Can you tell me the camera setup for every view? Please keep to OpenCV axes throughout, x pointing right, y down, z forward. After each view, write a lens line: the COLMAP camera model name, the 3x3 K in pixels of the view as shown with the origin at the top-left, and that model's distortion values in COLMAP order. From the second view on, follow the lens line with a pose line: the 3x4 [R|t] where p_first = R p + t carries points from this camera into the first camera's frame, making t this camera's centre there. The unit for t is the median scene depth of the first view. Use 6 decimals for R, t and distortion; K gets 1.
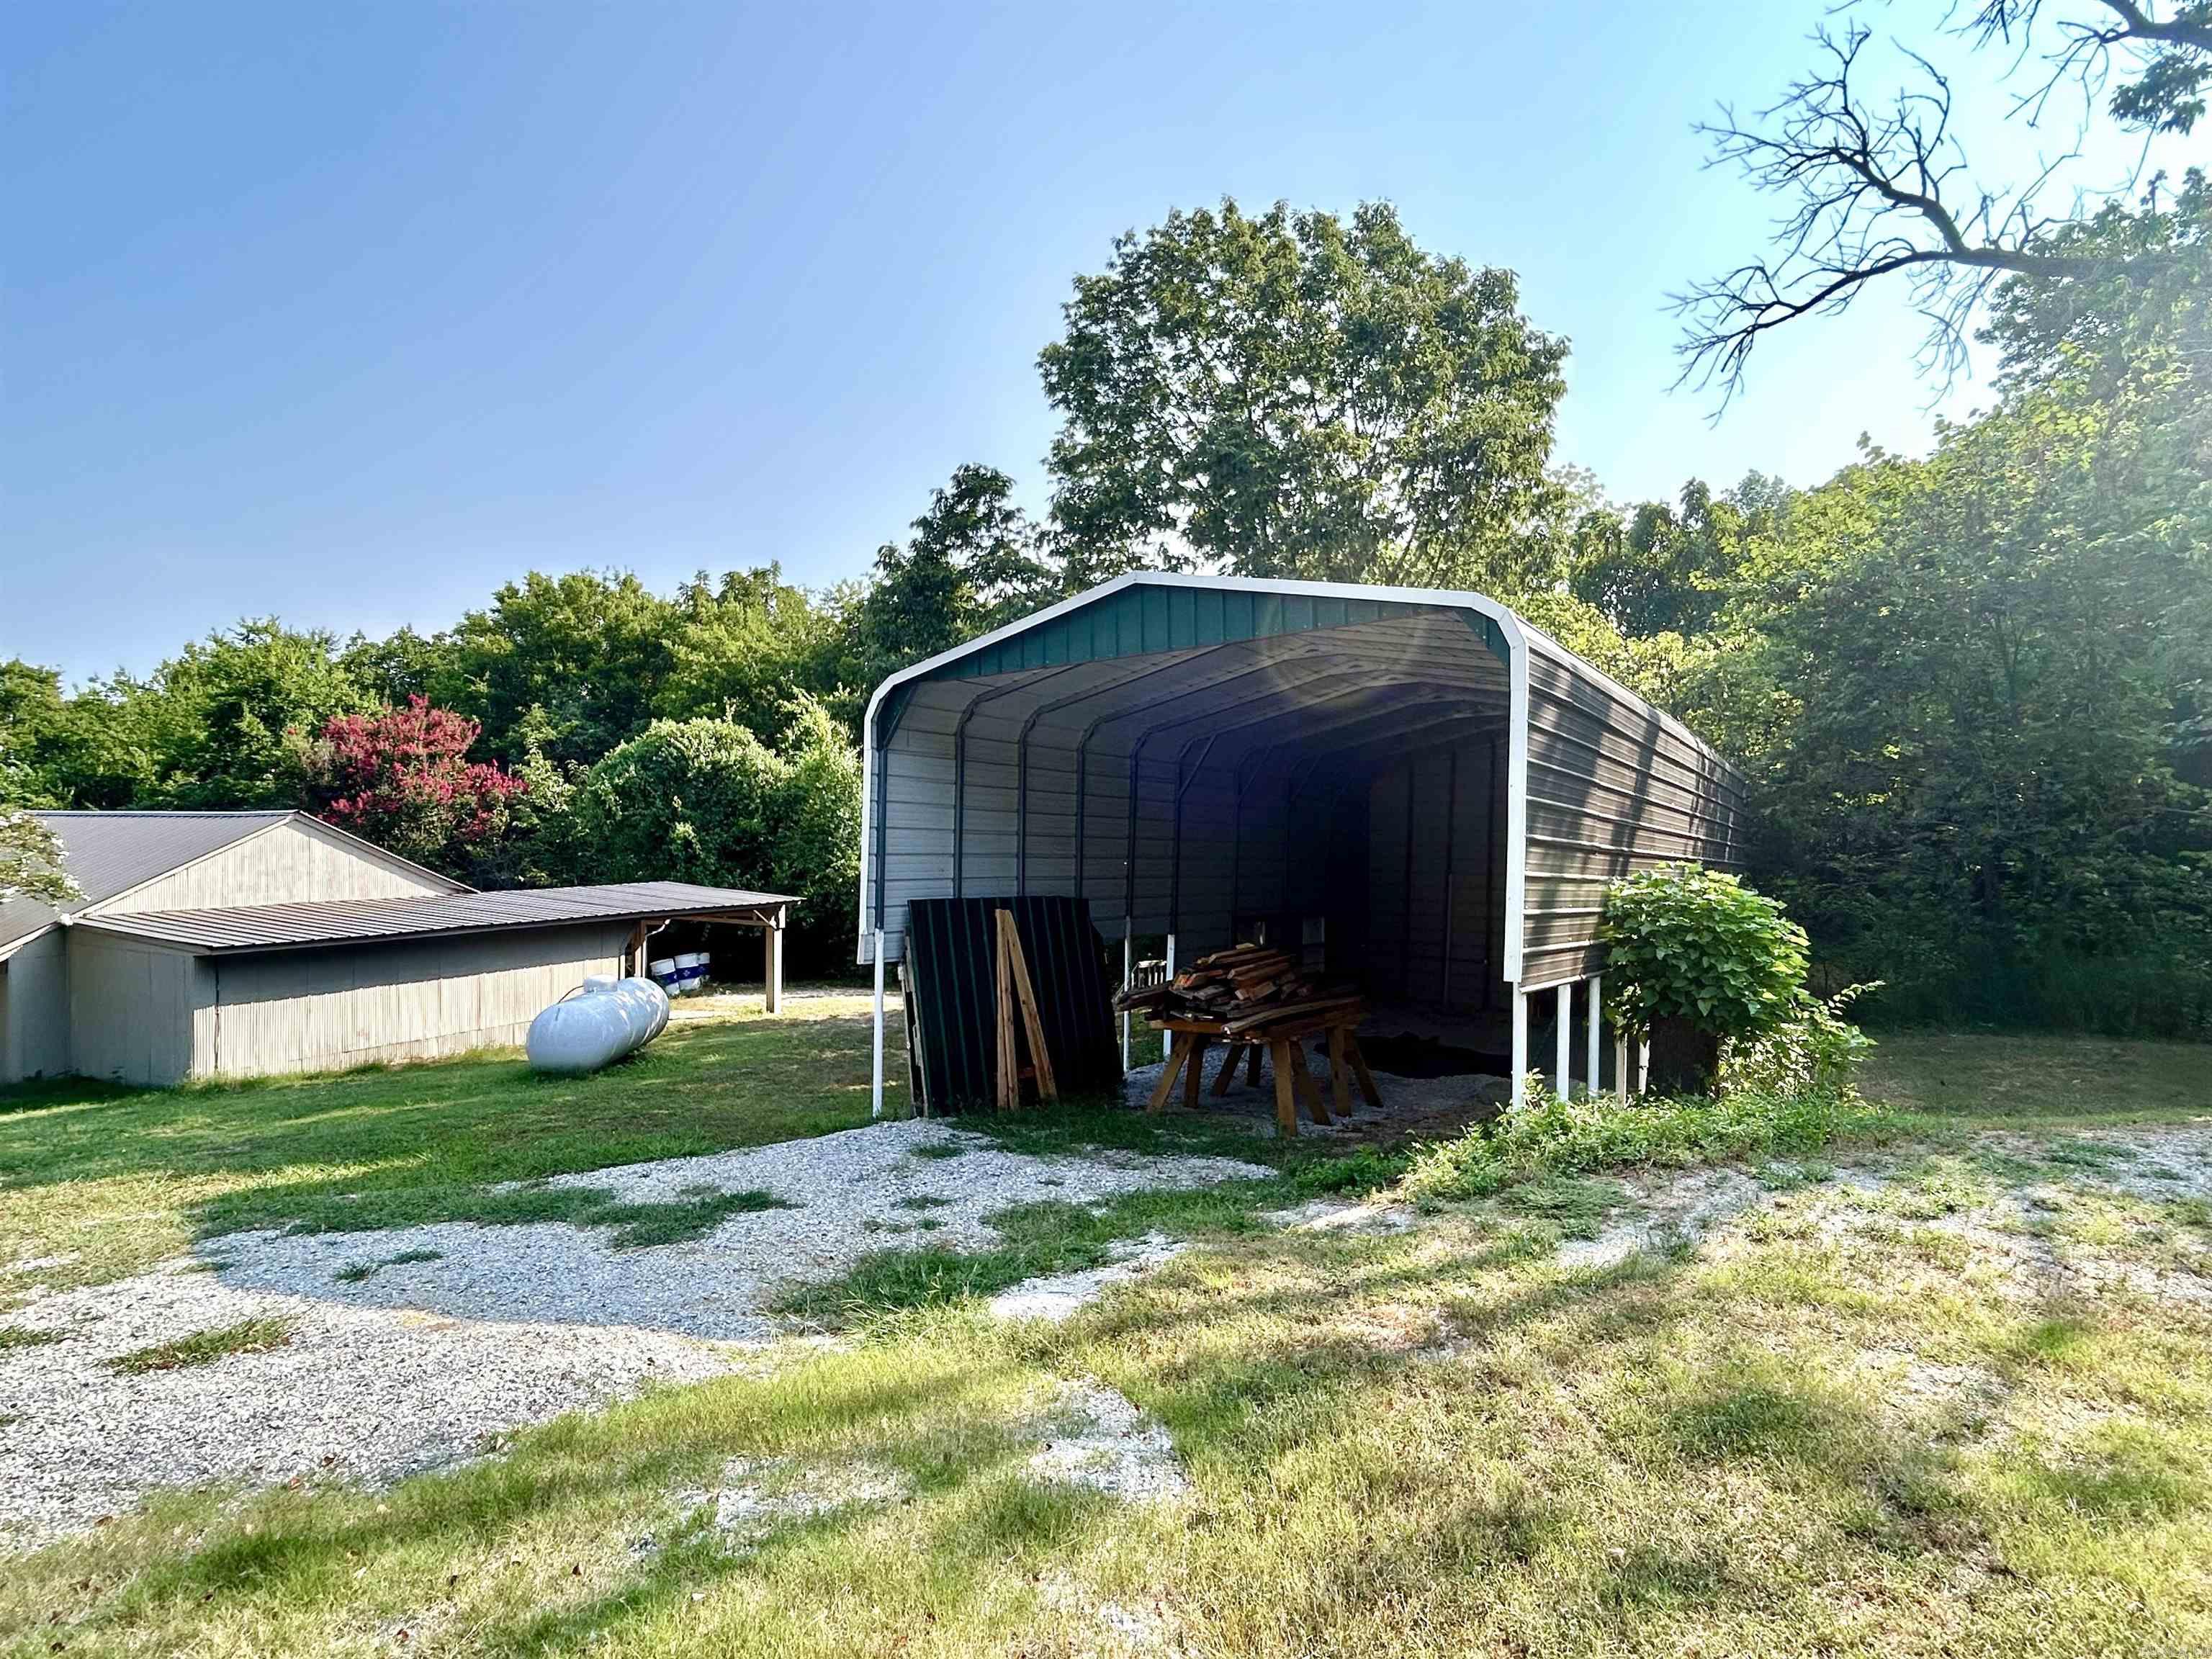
lens RADIAL K [[1176.4, 0, 1105.4], [0, 1176.4, 830.7], [0, 0, 1]] dist [0.001307, -0.000182]
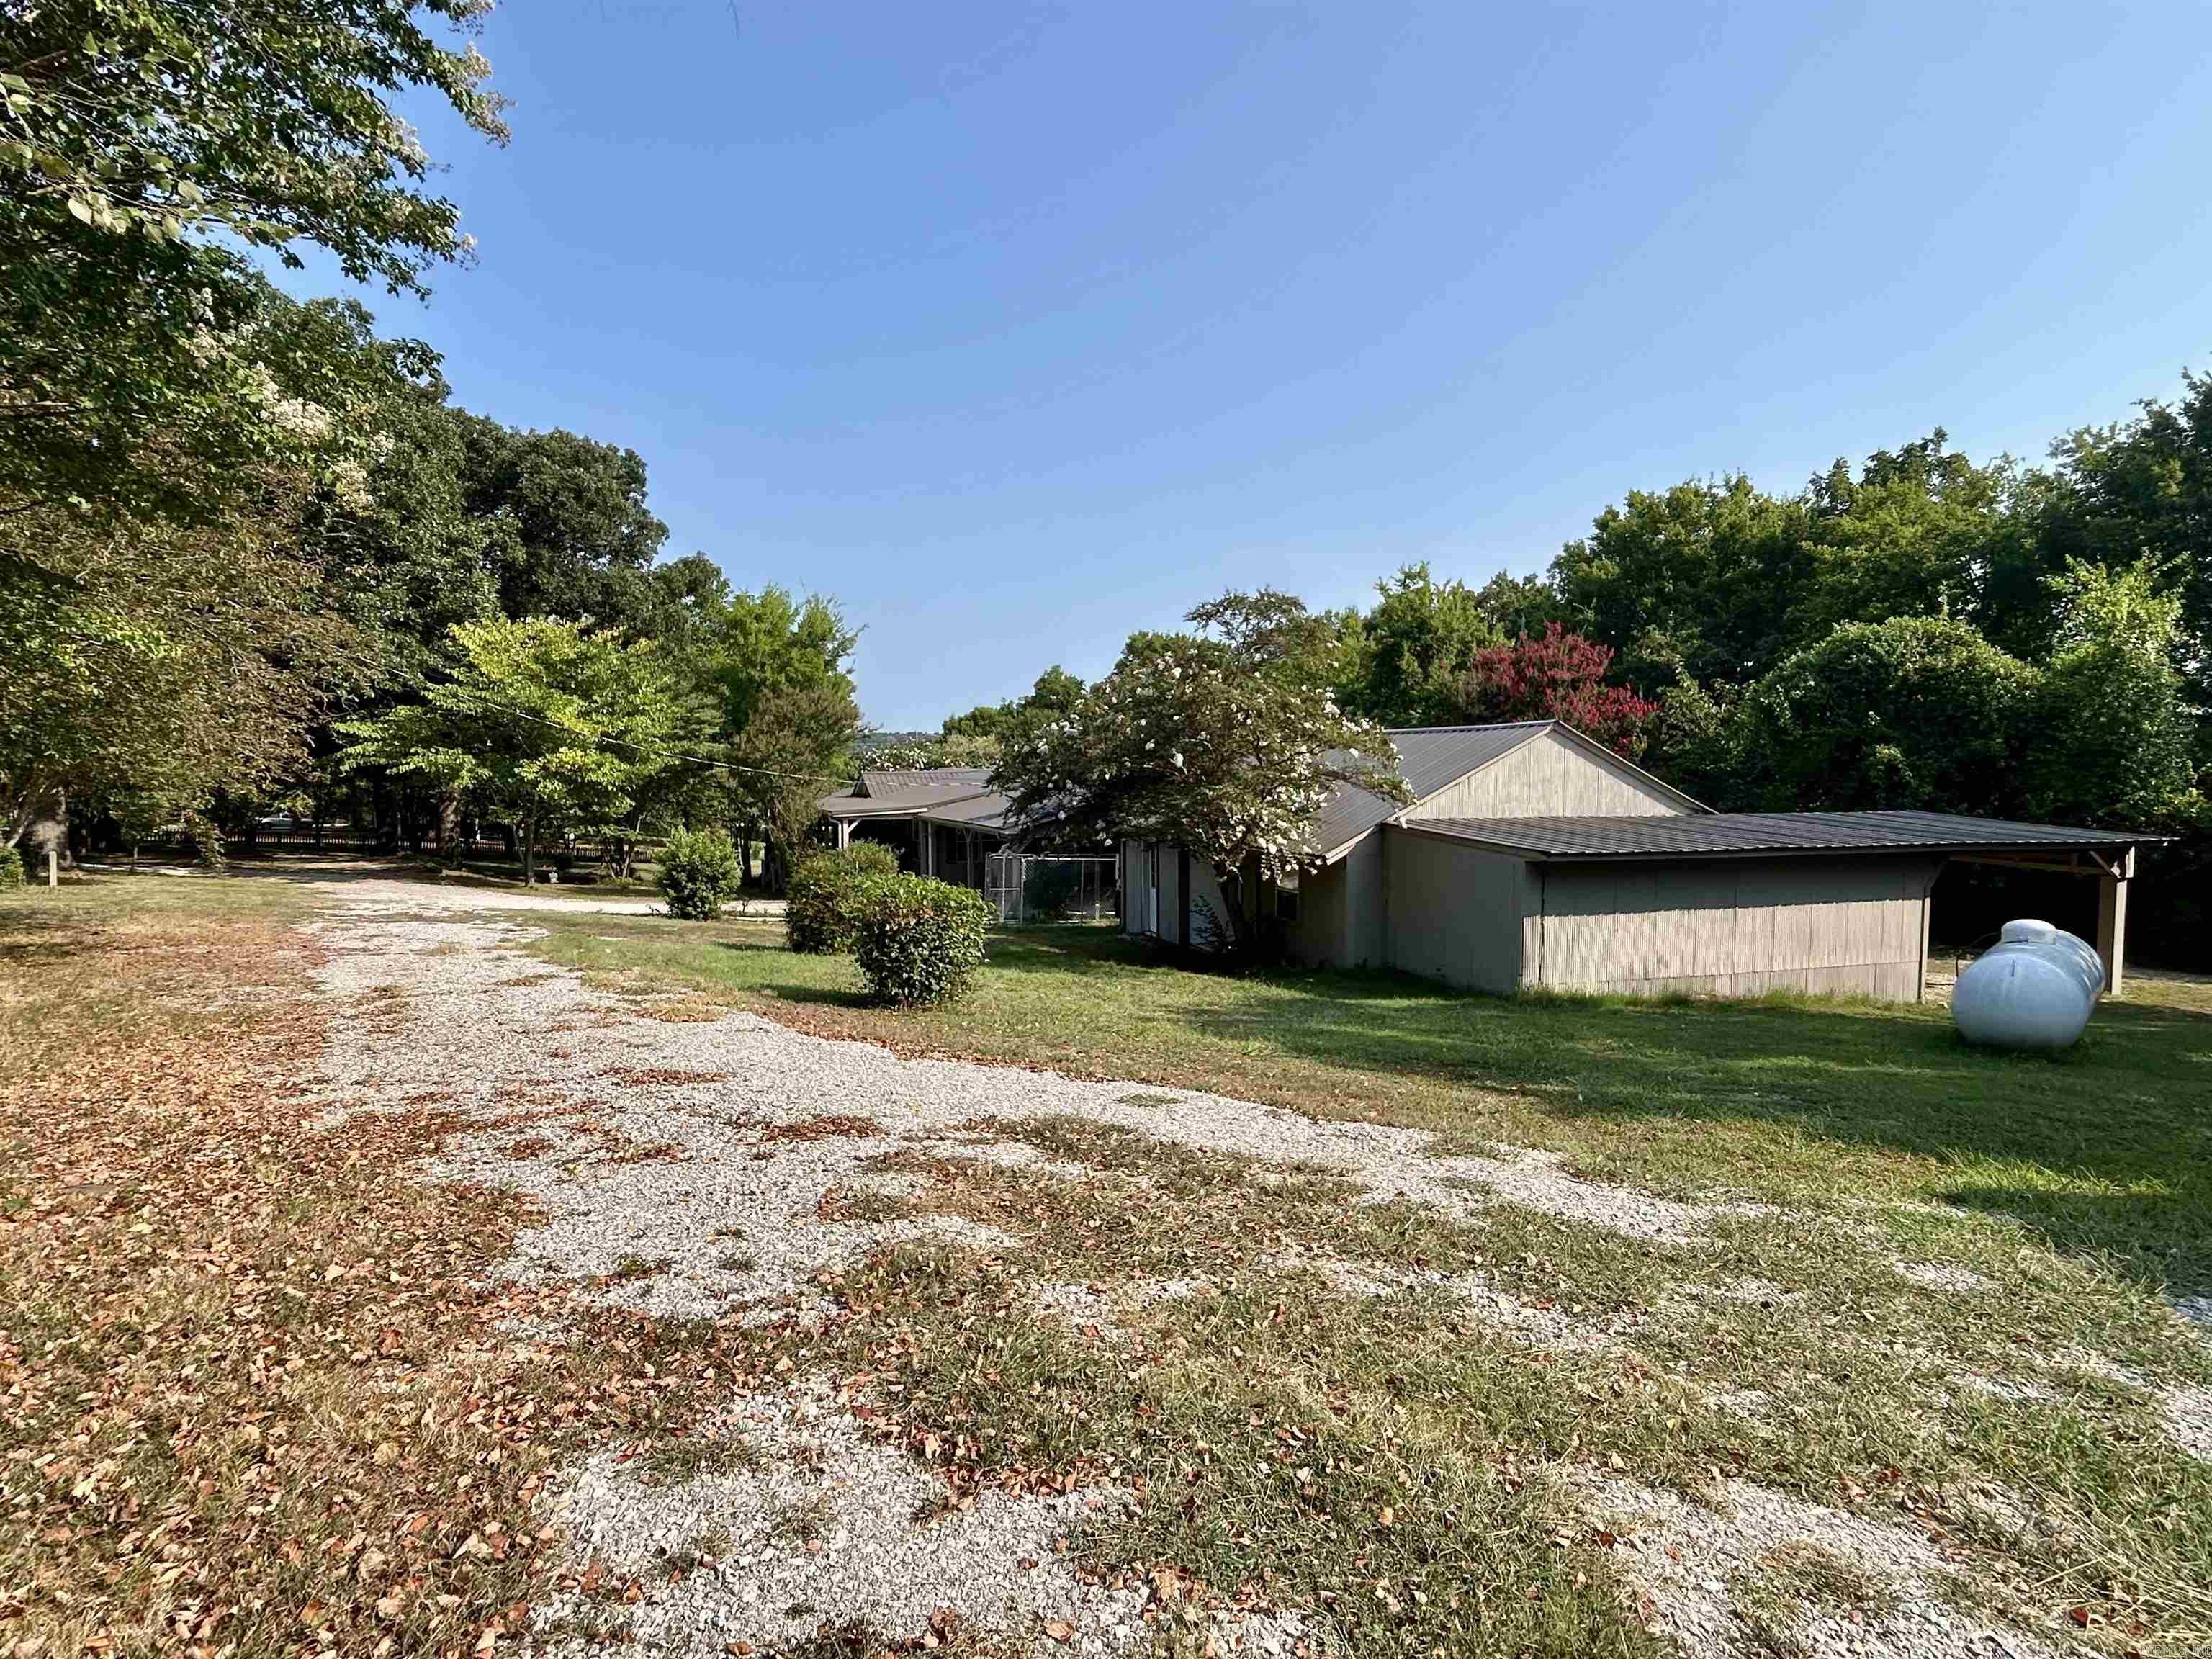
lens RADIAL K [[1176.4, 0, 1110.2], [0, 1176.4, 829.2], [0, 0, 1]] dist [0.001307, -0.000182]
pose [[0.695775, 0.038483, -0.717228, -0.138027], [-0.005182, 0.998807, 0.048565, 0.015023], [0.718241, -0.030073, 0.695144, 0.036989]]
